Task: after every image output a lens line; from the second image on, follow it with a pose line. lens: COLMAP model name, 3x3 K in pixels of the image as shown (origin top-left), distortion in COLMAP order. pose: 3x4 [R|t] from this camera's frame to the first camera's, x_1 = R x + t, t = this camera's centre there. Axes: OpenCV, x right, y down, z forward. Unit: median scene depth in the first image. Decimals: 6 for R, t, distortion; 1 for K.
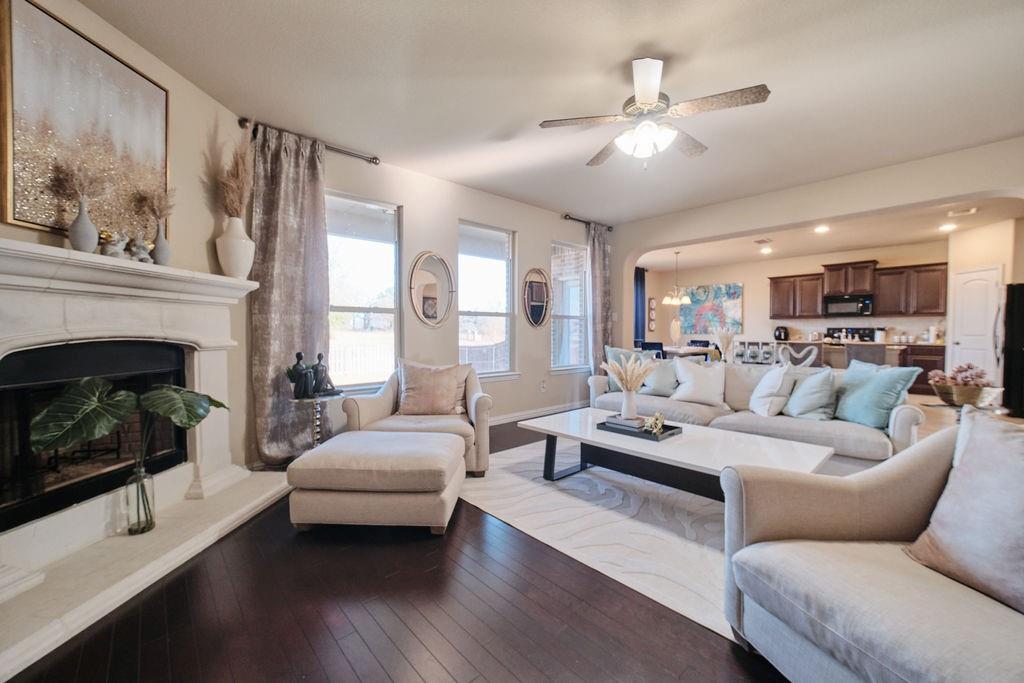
lens RADIAL K [[404.8, 0, 513.7], [0, 404.8, 341.9], [0, 0, 1]] dist [-0.007651, 0.000278]
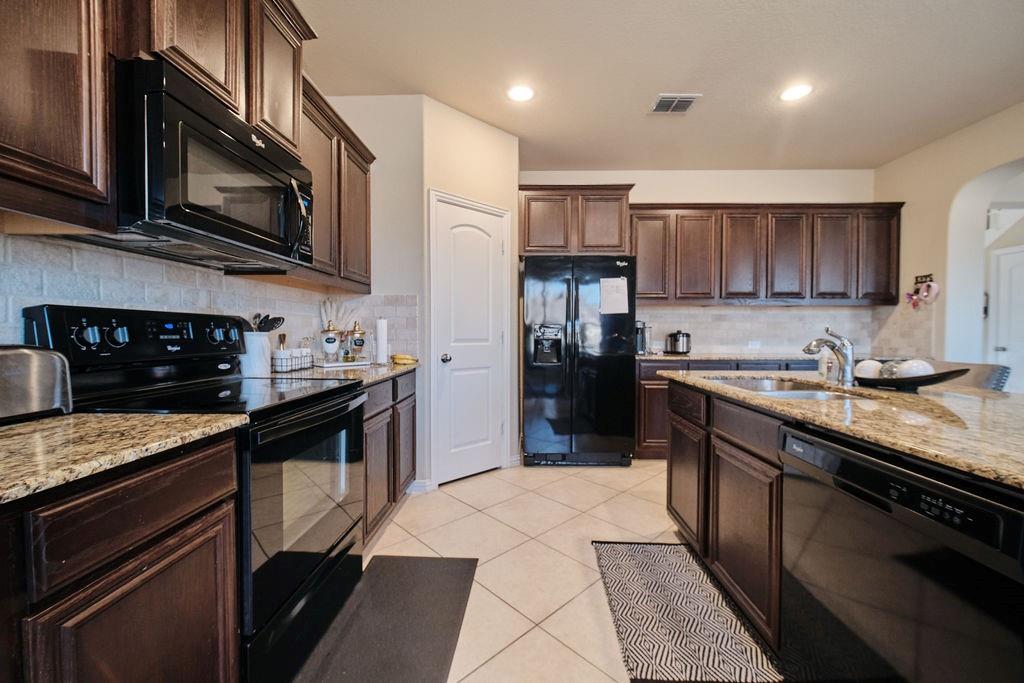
lens RADIAL K [[404.8, 0, 513.7], [0, 404.8, 341.9], [0, 0, 1]] dist [-0.007651, 0.000278]
pose [[-0.720261, -0.020509, 0.693400, 0.531580], [0.015267, 0.998852, 0.045403, -0.024786], [-0.693535, 0.043288, -0.719121, 0.907339]]
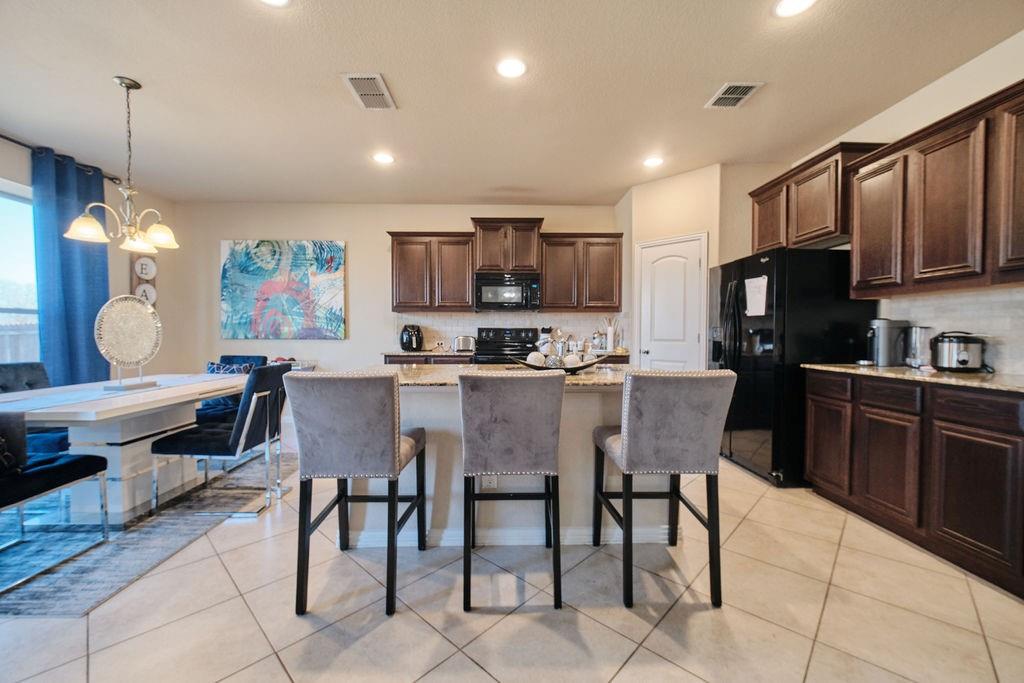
lens RADIAL K [[404.8, 0, 513.7], [0, 404.8, 341.9], [0, 0, 1]] dist [-0.007651, 0.000278]
pose [[0.654489, -0.017141, 0.755877, 0.329127], [0.019773, 0.999789, 0.005552, -0.015286], [-0.755813, 0.011313, 0.654690, 0.520561]]
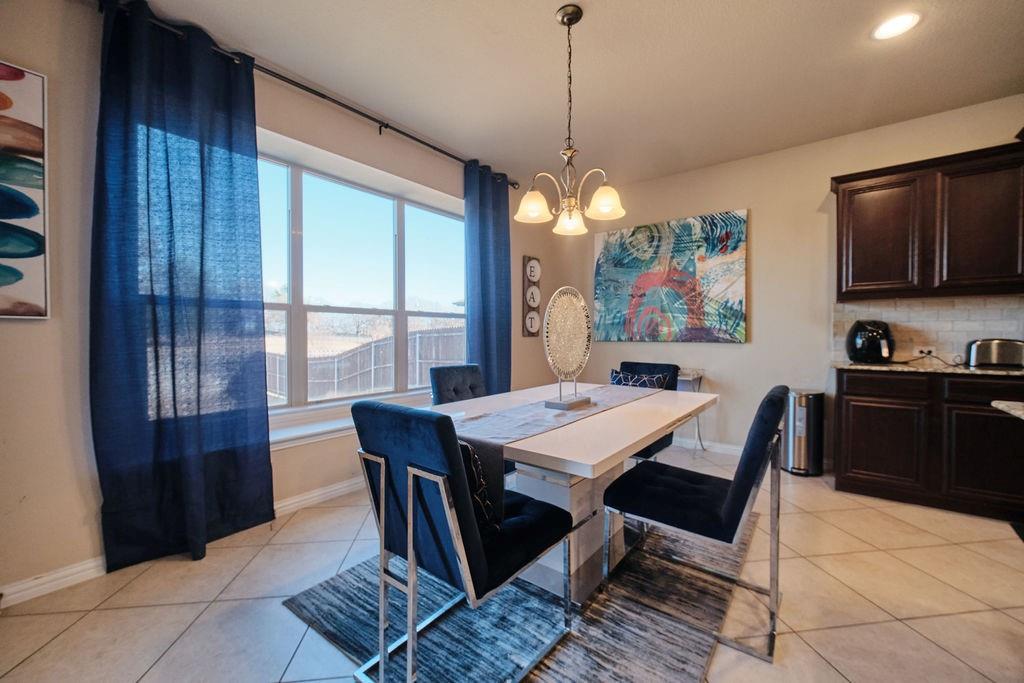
lens RADIAL K [[404.8, 0, 513.7], [0, 404.8, 341.9], [0, 0, 1]] dist [-0.007651, 0.000278]
pose [[0.986020, -0.006816, 0.166487, 0.299431], [0.008228, 0.999936, -0.007797, -0.019852], [-0.166423, 0.009058, 0.986013, 0.695724]]
